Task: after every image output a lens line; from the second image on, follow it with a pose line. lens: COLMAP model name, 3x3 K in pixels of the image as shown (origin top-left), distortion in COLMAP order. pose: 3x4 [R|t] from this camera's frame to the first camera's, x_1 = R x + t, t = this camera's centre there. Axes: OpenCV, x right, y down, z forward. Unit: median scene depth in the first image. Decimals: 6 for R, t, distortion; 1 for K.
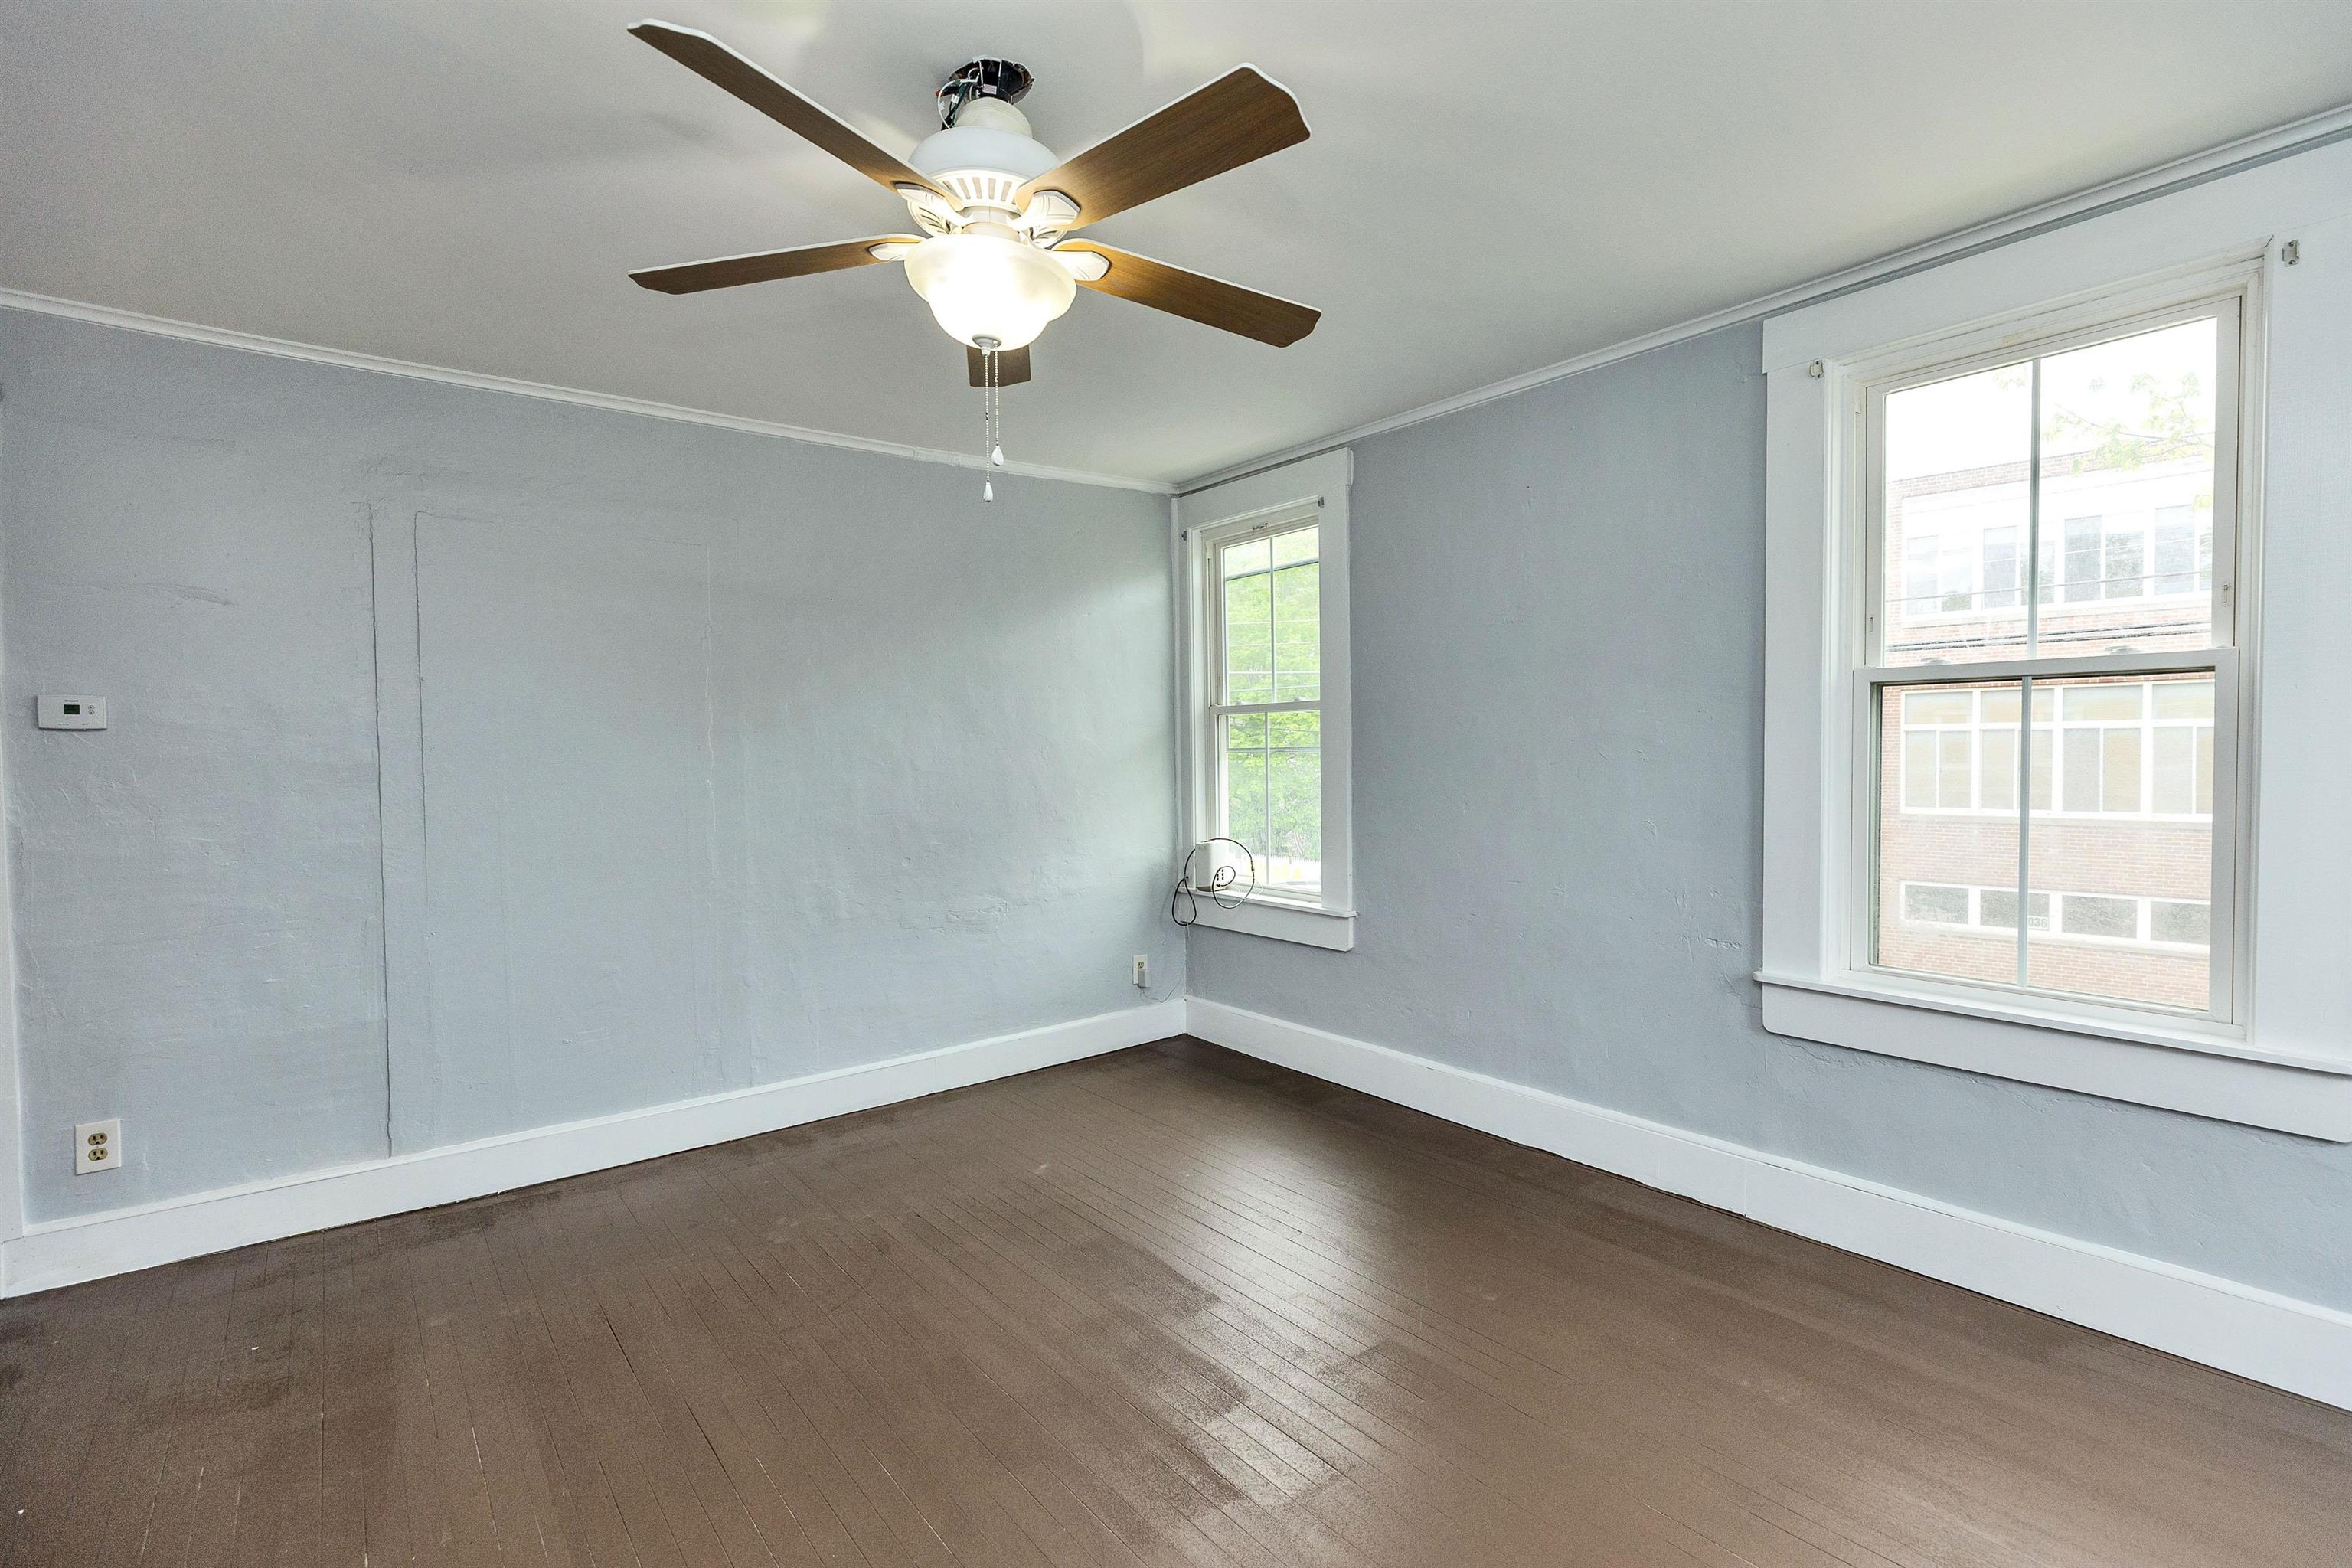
lens RADIAL K [[1057.8, 0, 1176.0], [0, 1057.8, 784.0], [0, 0, 1]] dist [0.005150, -0.000308]
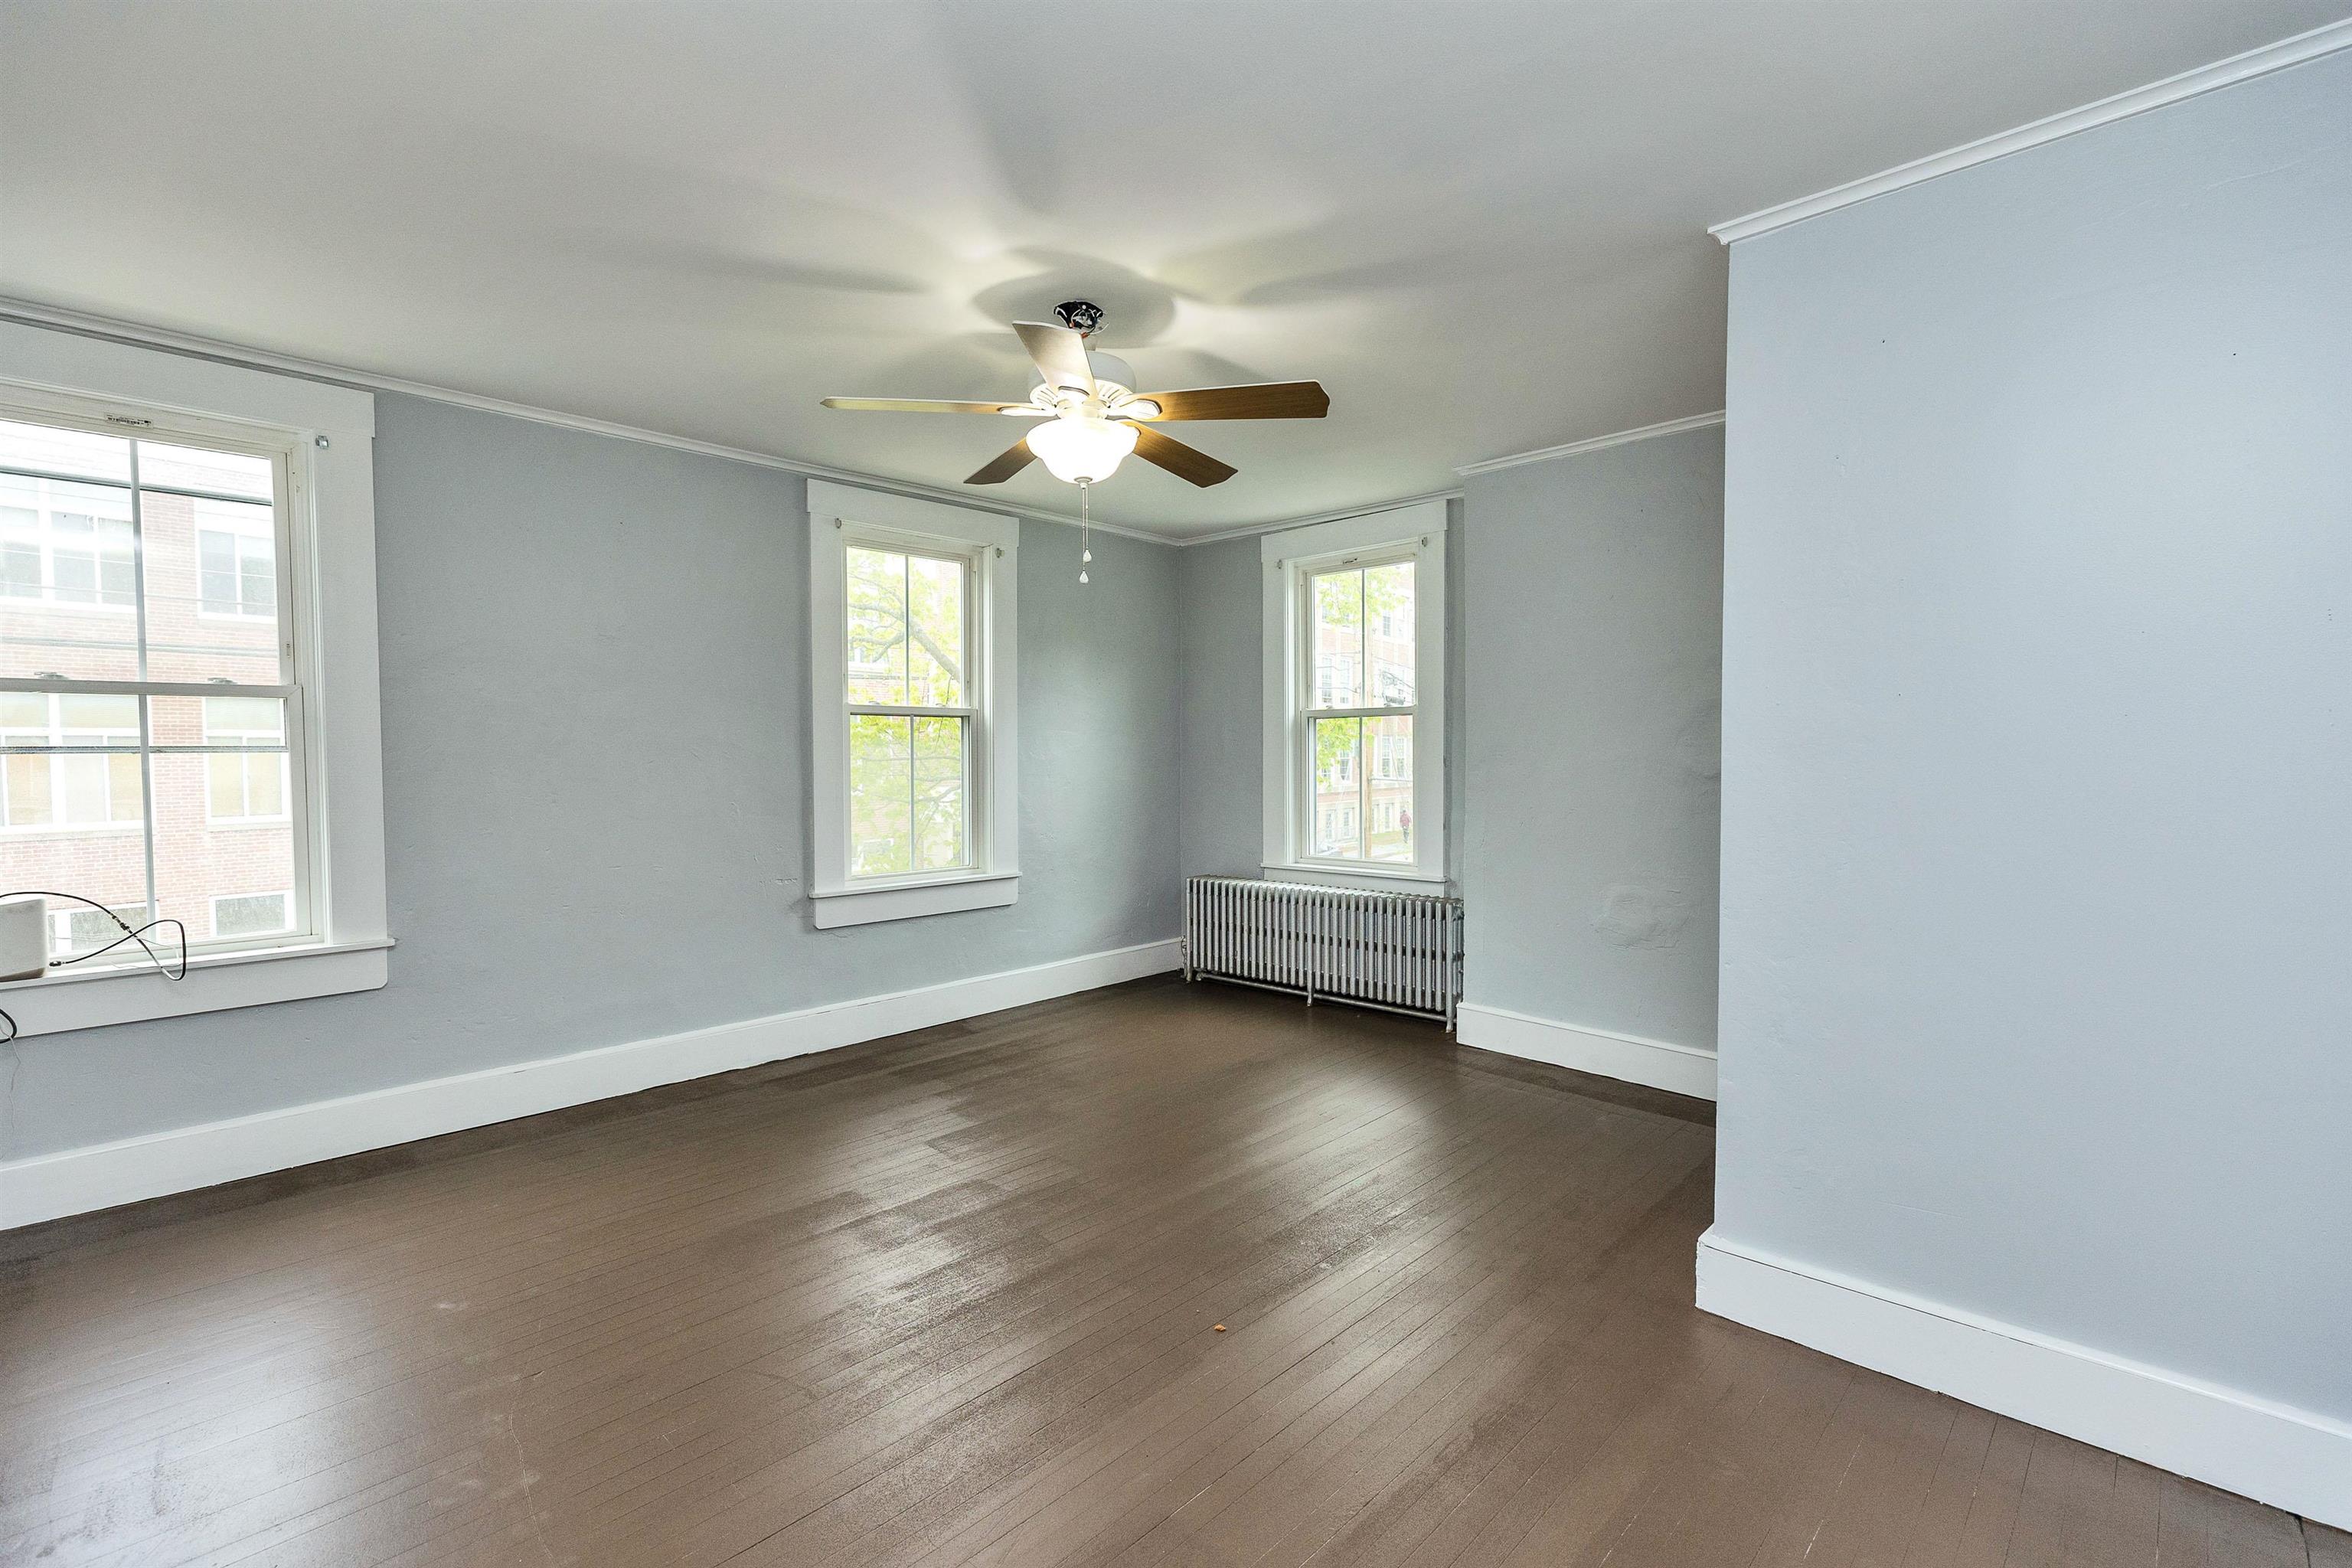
lens RADIAL K [[1057.8, 0, 1176.0], [0, 1057.8, 784.0], [0, 0, 1]] dist [0.005150, -0.000308]
pose [[-0.127433, -0.023731, 0.991563, -0.905937], [0.036142, 0.998939, 0.028552, -0.006448], [-0.991188, 0.039475, -0.126441, 0.562817]]
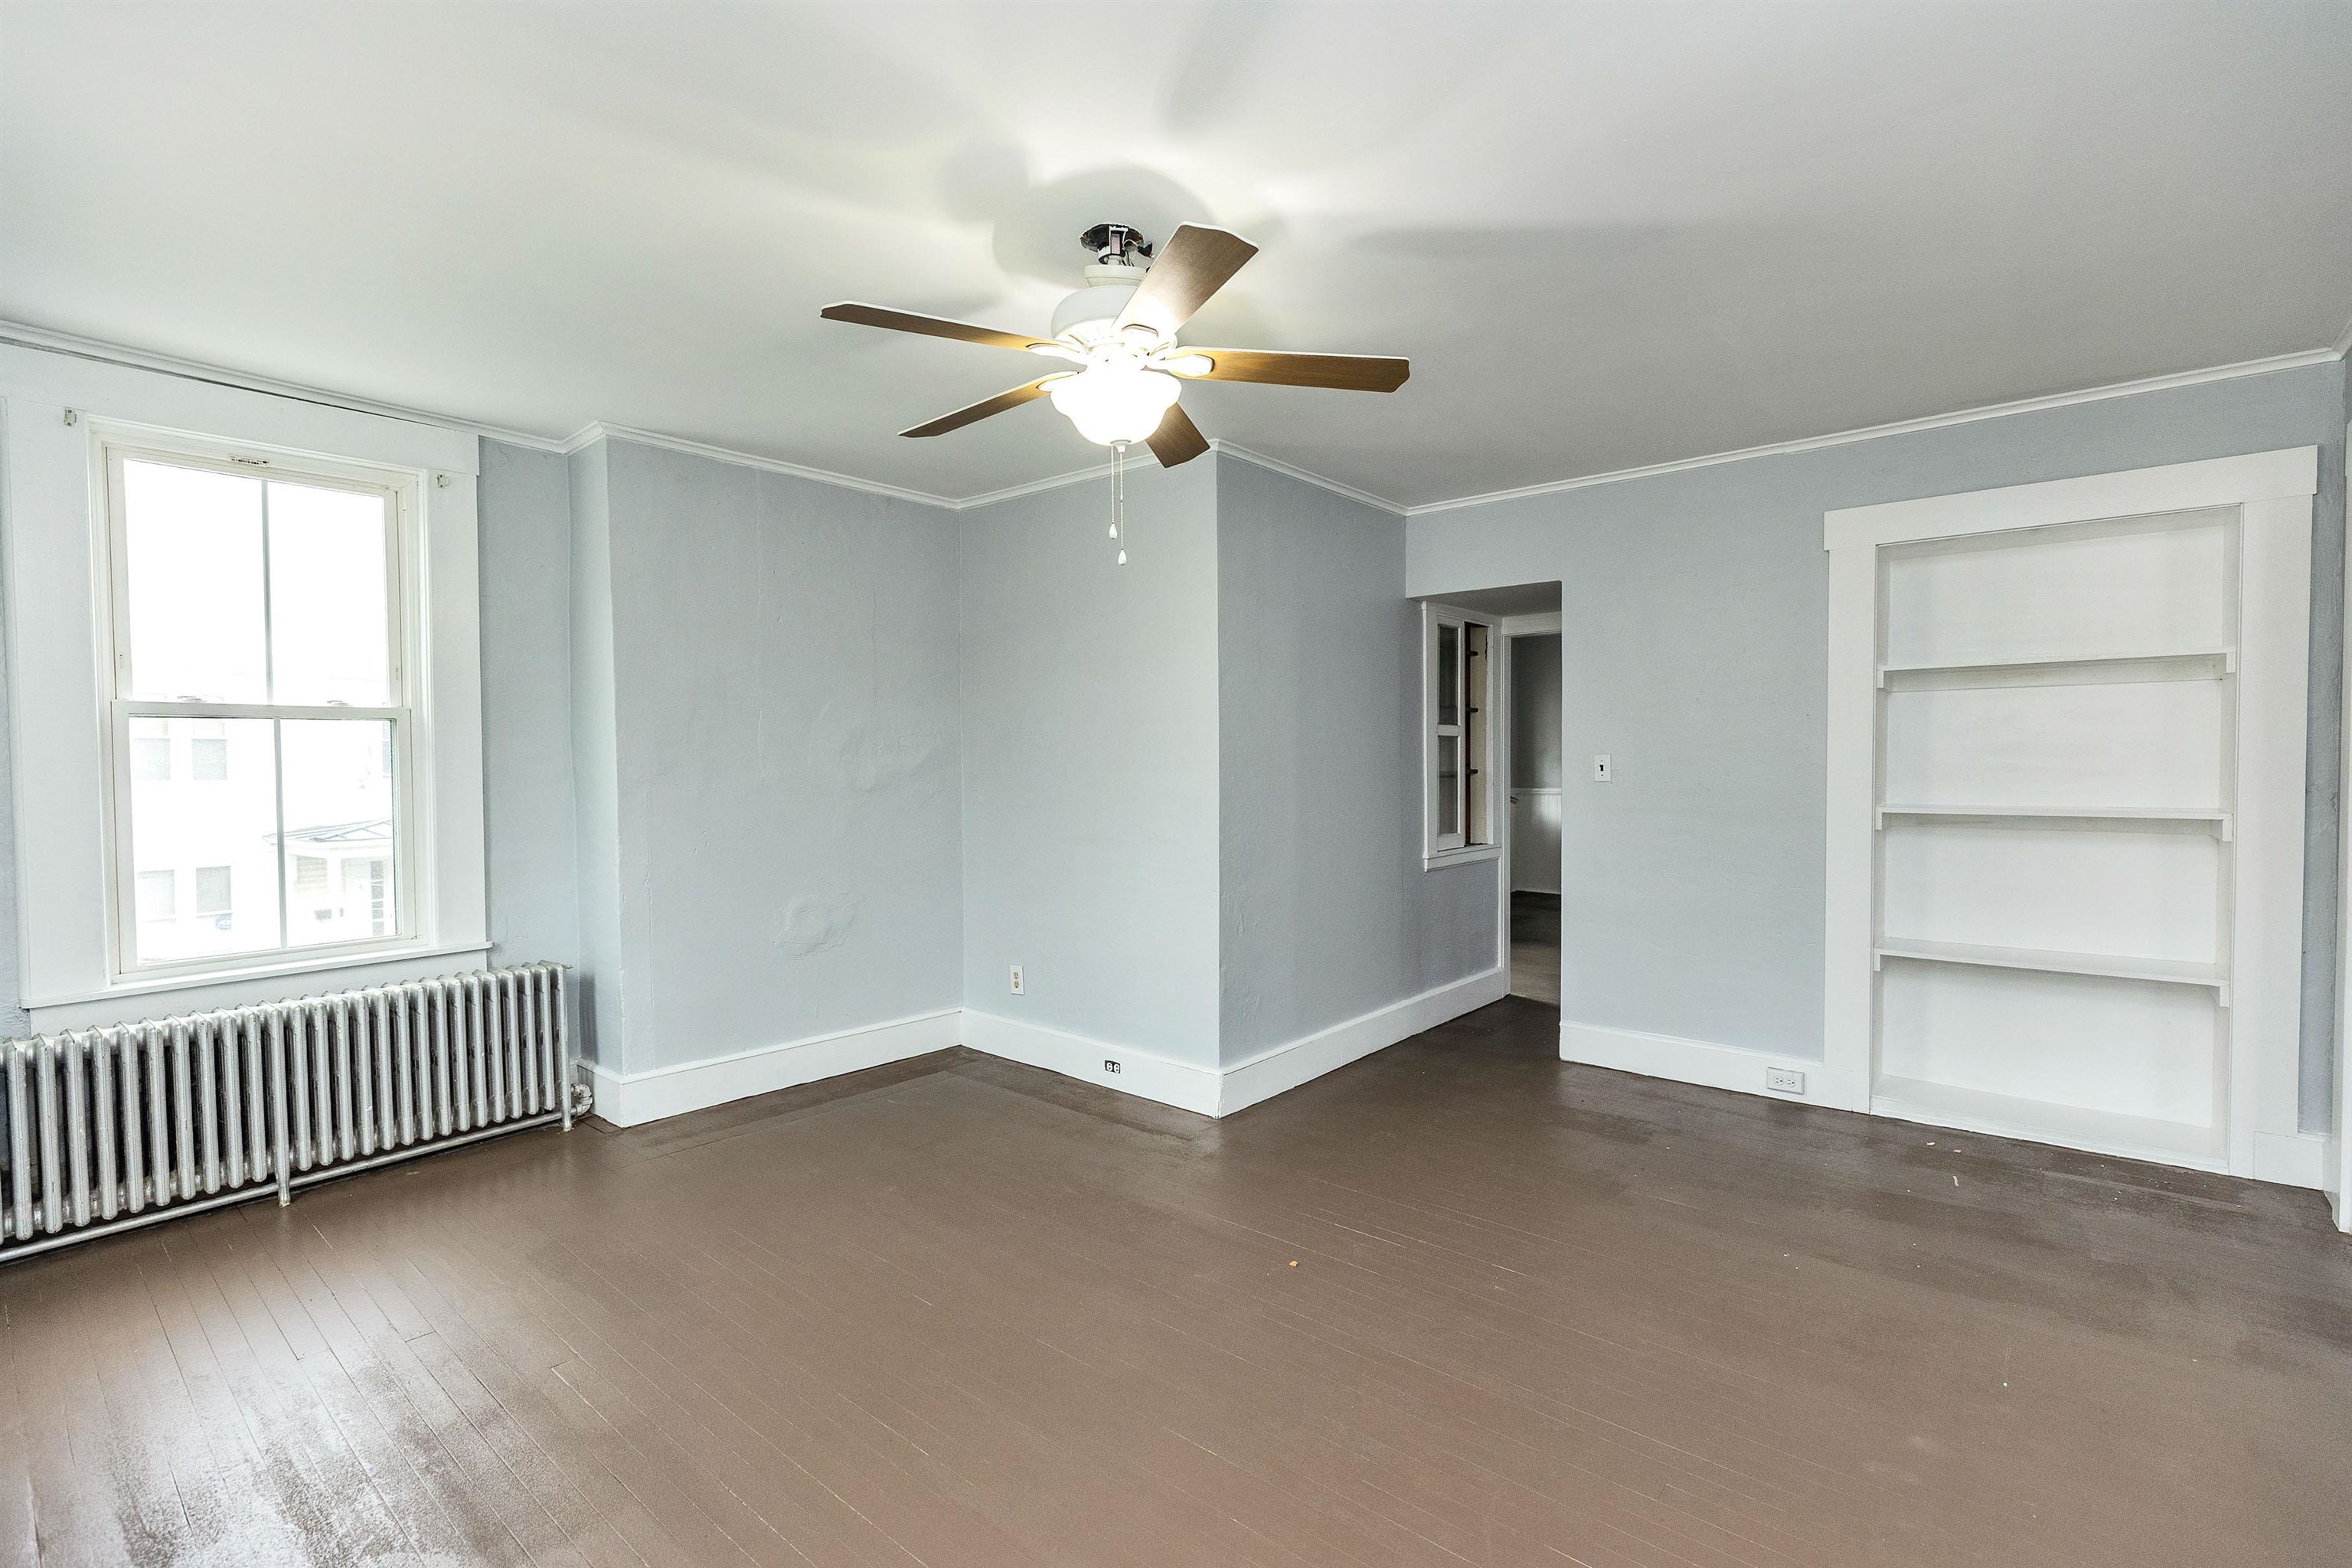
lens RADIAL K [[1044.9, 0, 1174.6], [0, 1044.9, 791.6], [0, 0, 1]] dist [-0.001384, -0.000204]
pose [[-0.980511, 0.021235, -0.195312, 0.010933], [0.010314, 0.998334, 0.056766, -0.030528], [0.196192, 0.053645, -0.979097, 1.201918]]
